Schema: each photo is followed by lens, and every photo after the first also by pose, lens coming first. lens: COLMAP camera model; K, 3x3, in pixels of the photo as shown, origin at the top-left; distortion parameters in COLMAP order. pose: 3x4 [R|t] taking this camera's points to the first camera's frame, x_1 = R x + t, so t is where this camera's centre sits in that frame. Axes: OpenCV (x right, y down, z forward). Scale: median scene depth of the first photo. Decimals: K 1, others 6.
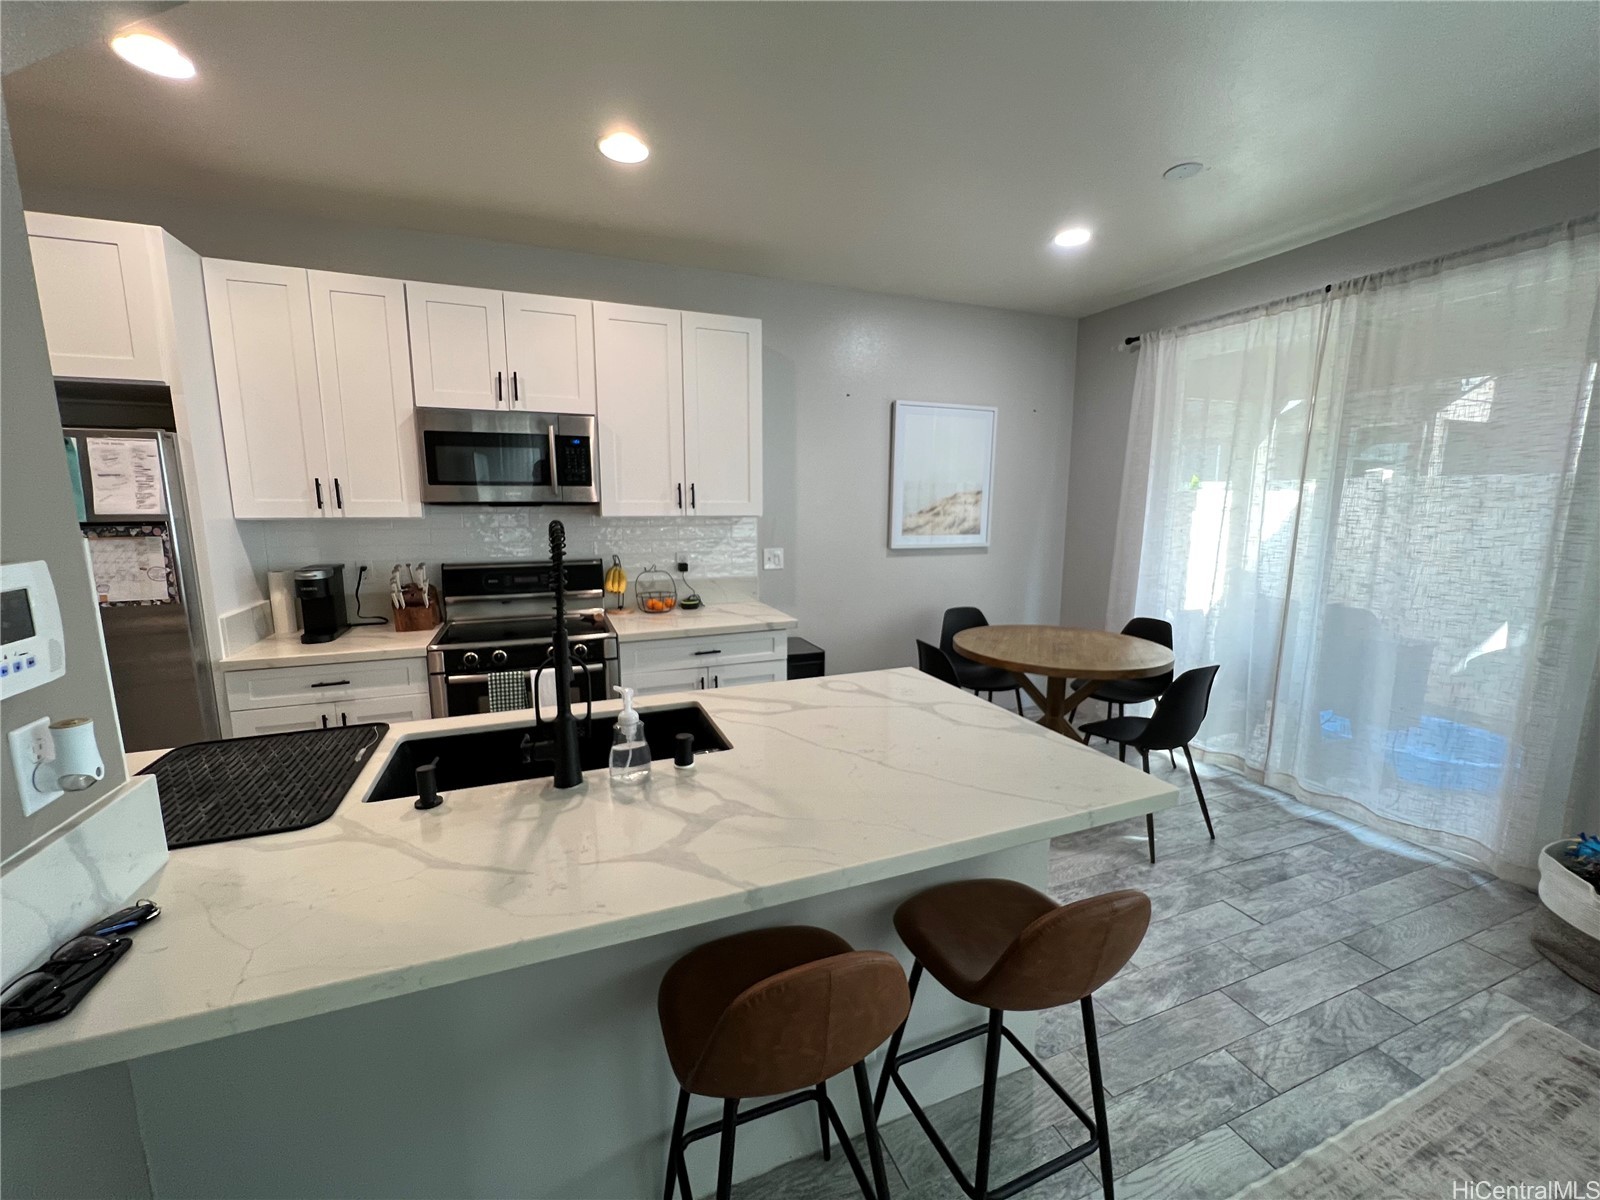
lens RADIAL K [[640.0, 0, 797.5], [0, 640.0, 602.6], [0, 0, 1]] dist [-0.008572, -0.000146]
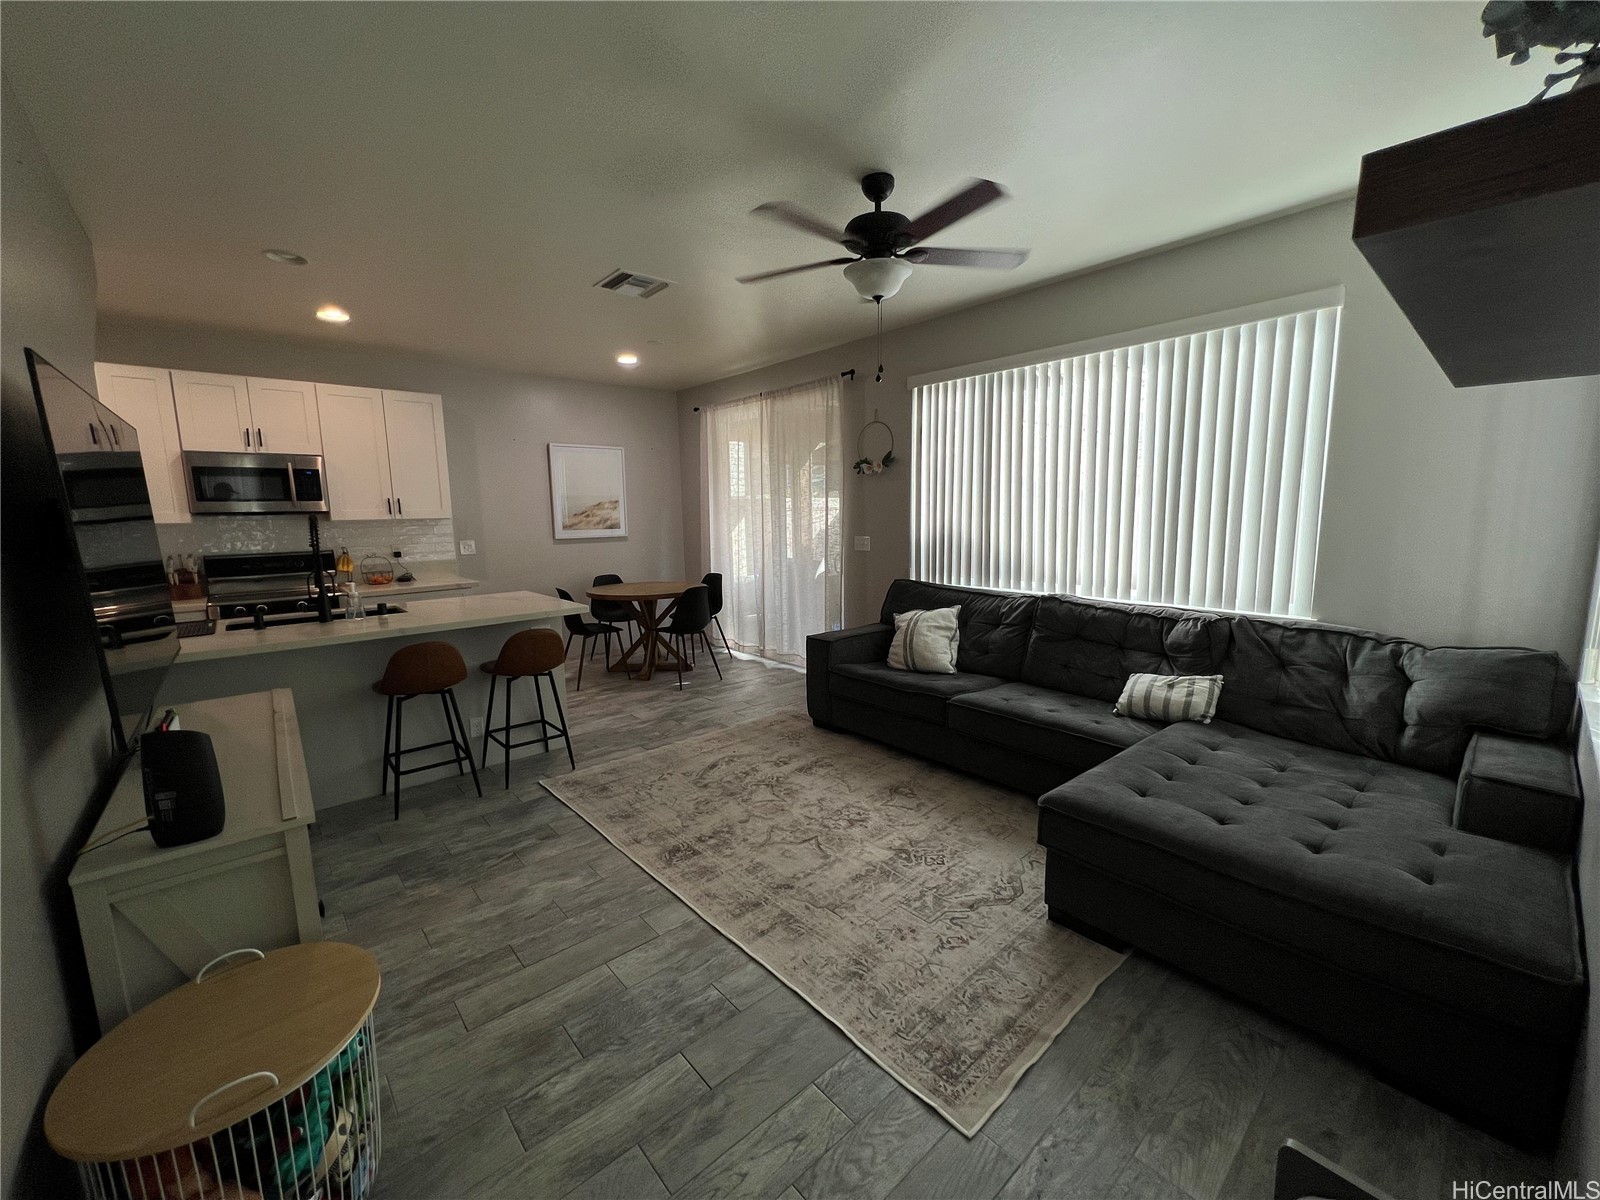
lens RADIAL K [[641.7, 0, 798.3], [0, 641.7, 603.6], [0, 0, 1]] dist [-0.000316, 0.000203]
pose [[0.941196, -0.068150, 0.330918, 0.237498], [0.073192, 0.997314, -0.002783, 0.158022], [-0.329839, 0.026839, 0.943656, -0.860145]]
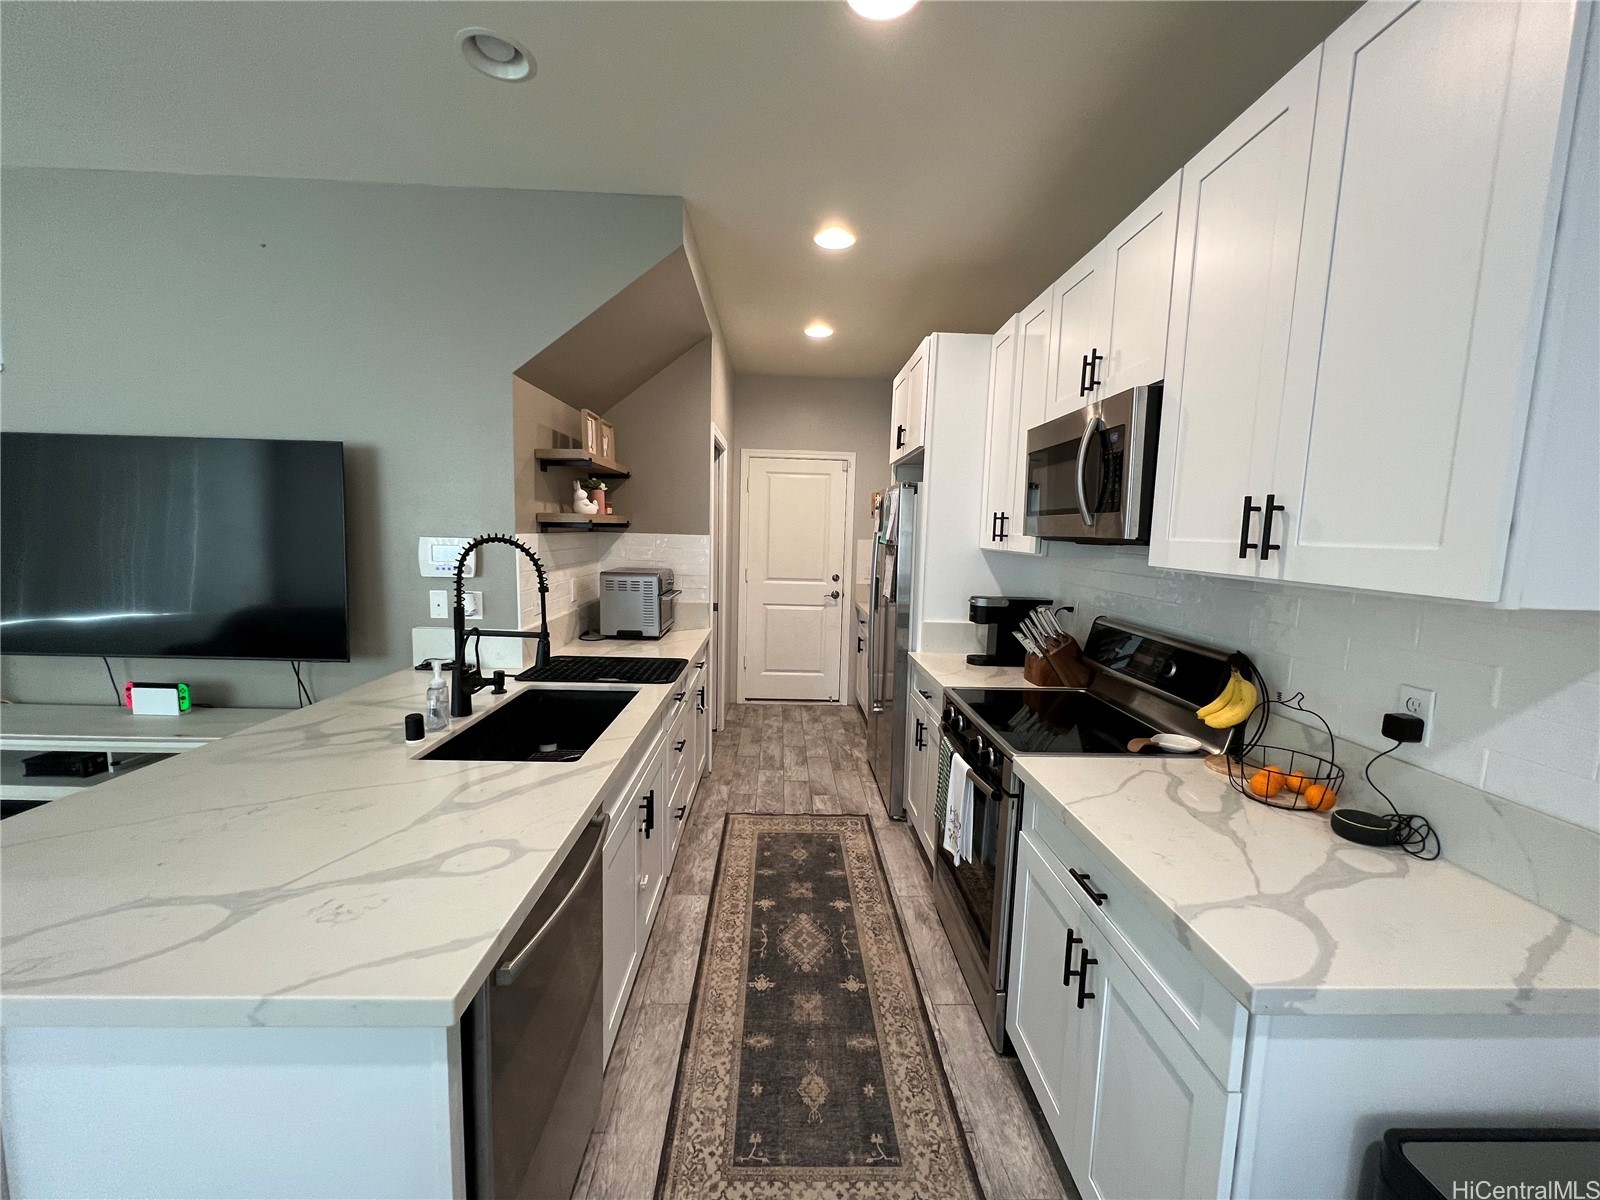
lens RADIAL K [[641.7, 0, 801.4], [0, 641.7, 598.5], [0, 0, 1]] dist [-0.000316, 0.000203]
pose [[-0.336463, 0.091183, -0.937272, 0.322107], [-0.173725, 0.972208, 0.156946, -0.149349], [0.925534, 0.215634, -0.311271, 0.949278]]
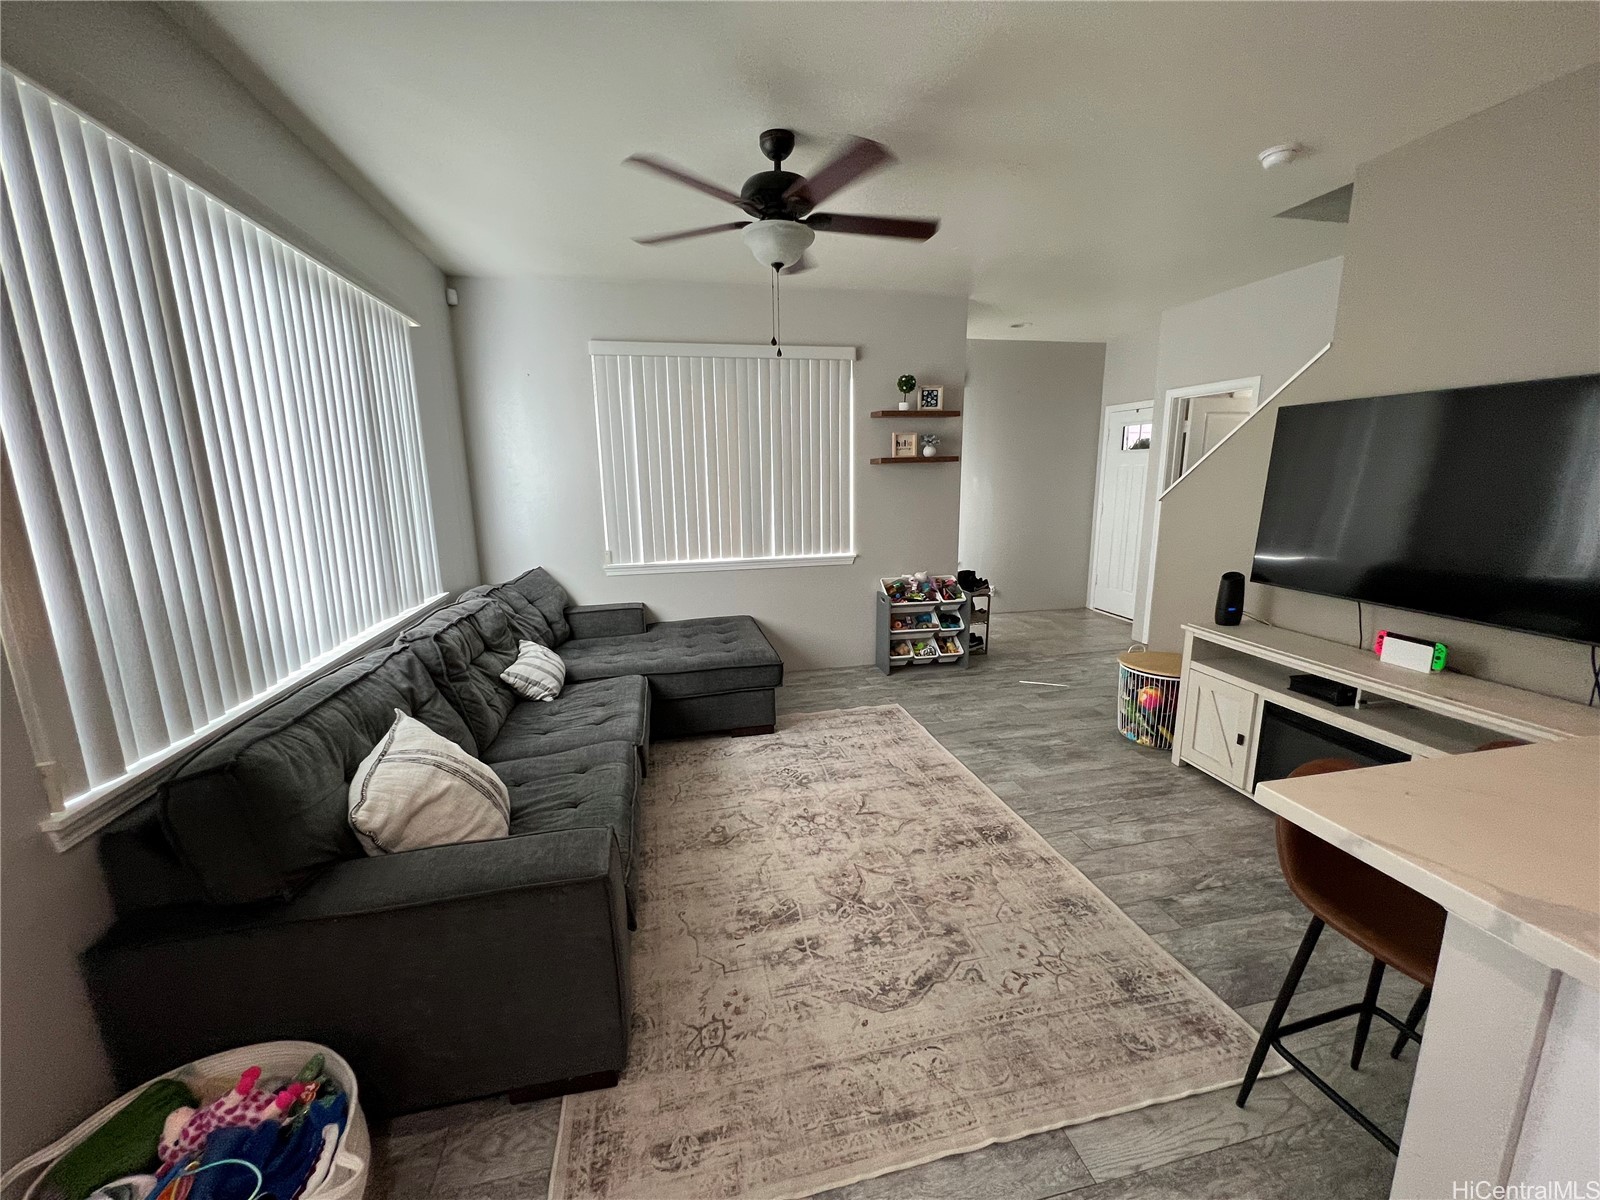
lens RADIAL K [[641.7, 0, 799.6], [0, 641.7, 601.3], [0, 0, 1]] dist [-0.000316, 0.000203]
pose [[-0.988096, -0.017303, 0.152861, 0.498323], [0.038074, 0.935236, 0.351971, -0.140130], [-0.149052, 0.353601, -0.923445, 0.829329]]
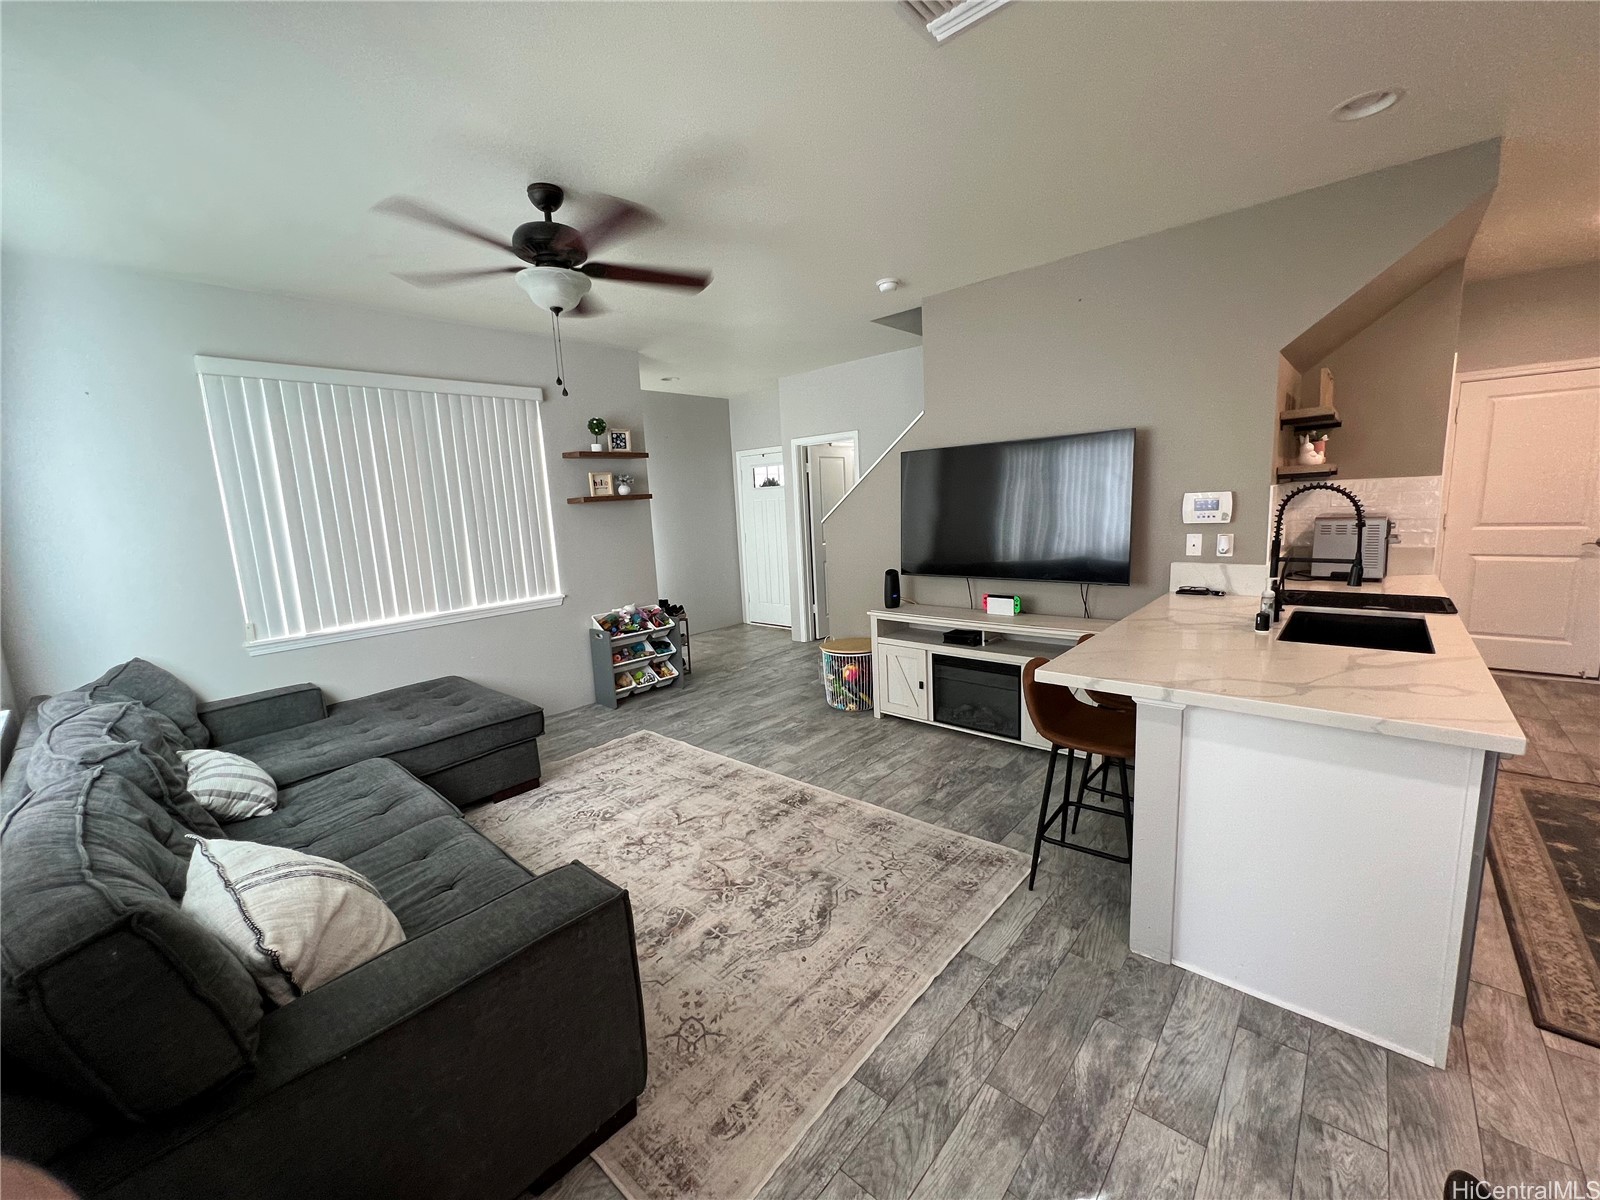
lens RADIAL K [[641.7, 0, 800.3], [0, 641.7, 601.7], [0, 0, 1]] dist [-0.000316, 0.000203]
pose [[-0.889989, 0.115238, -0.441181, 0.792487], [-0.022248, 0.955412, 0.294438, -0.141637], [0.455440, 0.271862, -0.847742, 0.895937]]
